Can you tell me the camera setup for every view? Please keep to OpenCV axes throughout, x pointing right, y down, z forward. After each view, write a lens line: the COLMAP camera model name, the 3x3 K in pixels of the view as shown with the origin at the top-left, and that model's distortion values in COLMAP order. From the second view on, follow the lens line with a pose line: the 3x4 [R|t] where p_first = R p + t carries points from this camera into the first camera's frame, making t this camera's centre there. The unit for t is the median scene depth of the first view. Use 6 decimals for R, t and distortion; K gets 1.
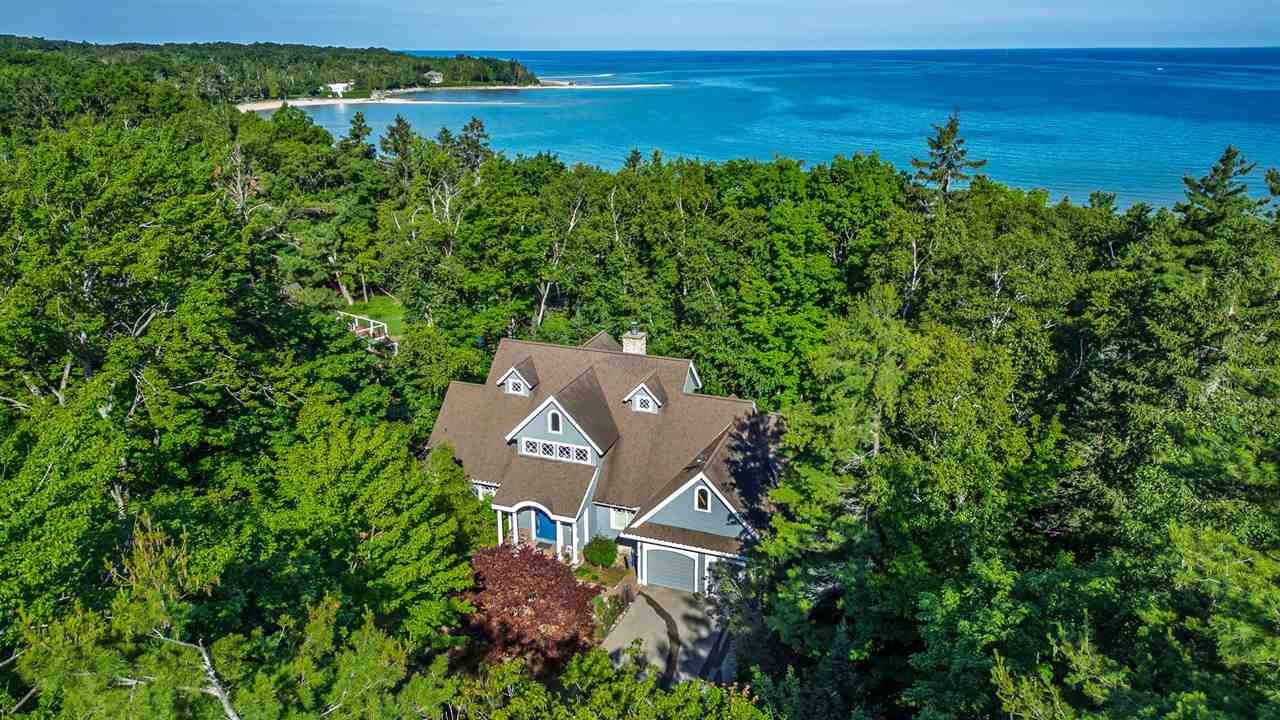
lens RADIAL K [[881.1, 0, 643.8], [0, 881.1, 361.5], [0, 0, 1]] dist [0.053352, -0.027701]
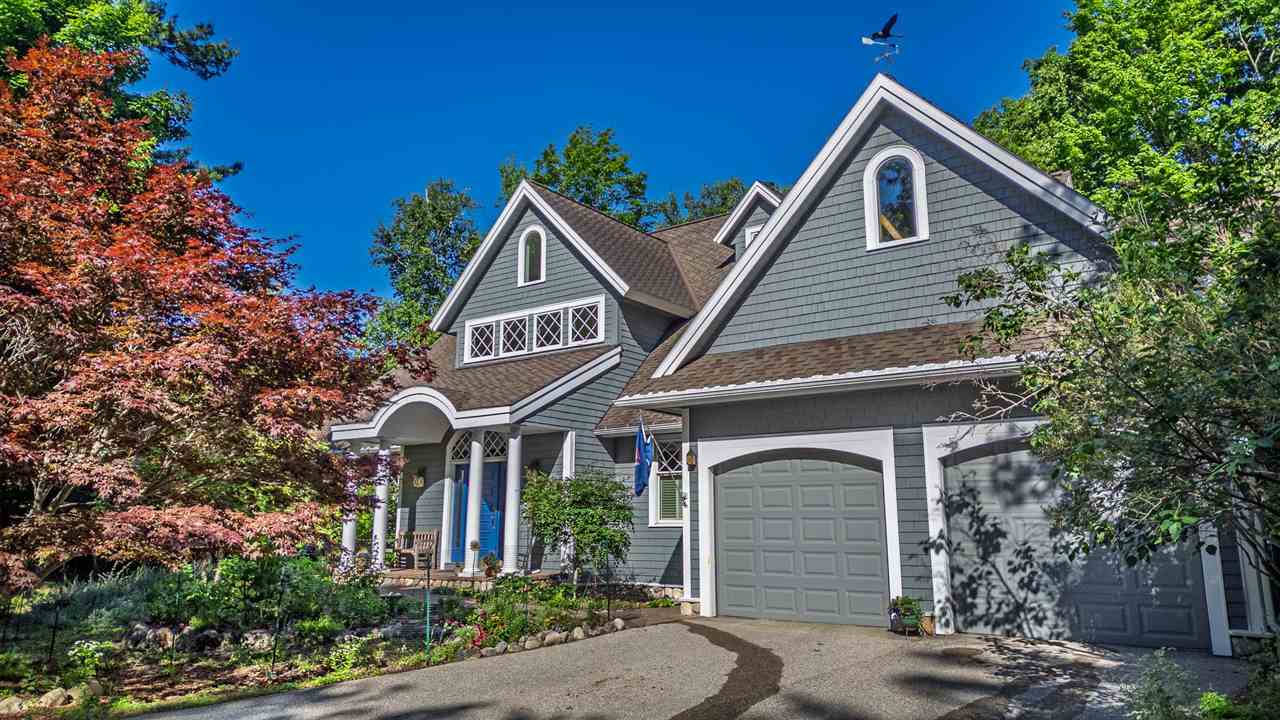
lens RADIAL K [[881.1, 0, 634.5], [0, 881.1, 360.3], [0, 0, 1]] dist [0.053352, -0.027701]
pose [[0.959493, -0.044074, -0.278263, 0.049649], [-0.099308, 0.871385, -0.480444, 0.265688], [0.263649, 0.488617, 0.831711, 0.609694]]
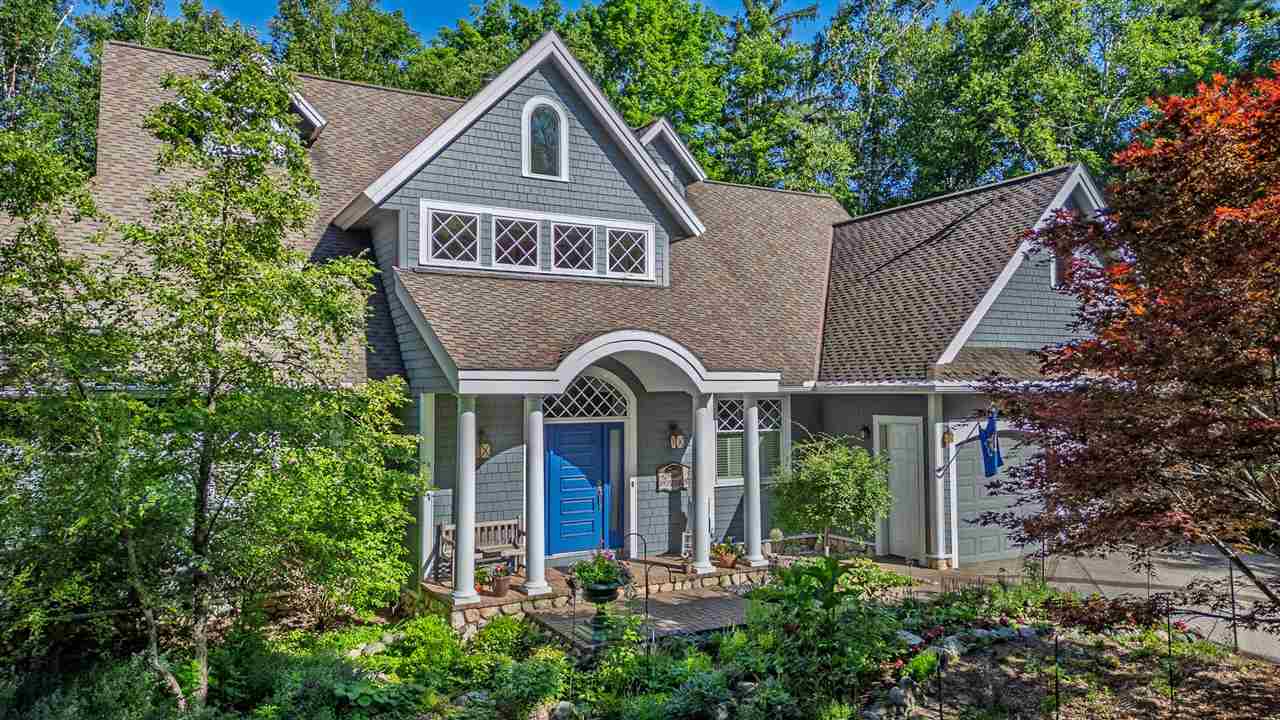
lens RADIAL K [[881.1, 0, 640.1], [0, 881.1, 361.6], [0, 0, 1]] dist [0.053352, -0.027701]
pose [[0.653564, 0.029840, 0.756283, -0.271066], [0.245018, 0.937074, -0.248713, 0.196651], [-0.716115, 0.347852, 0.605126, 0.717632]]
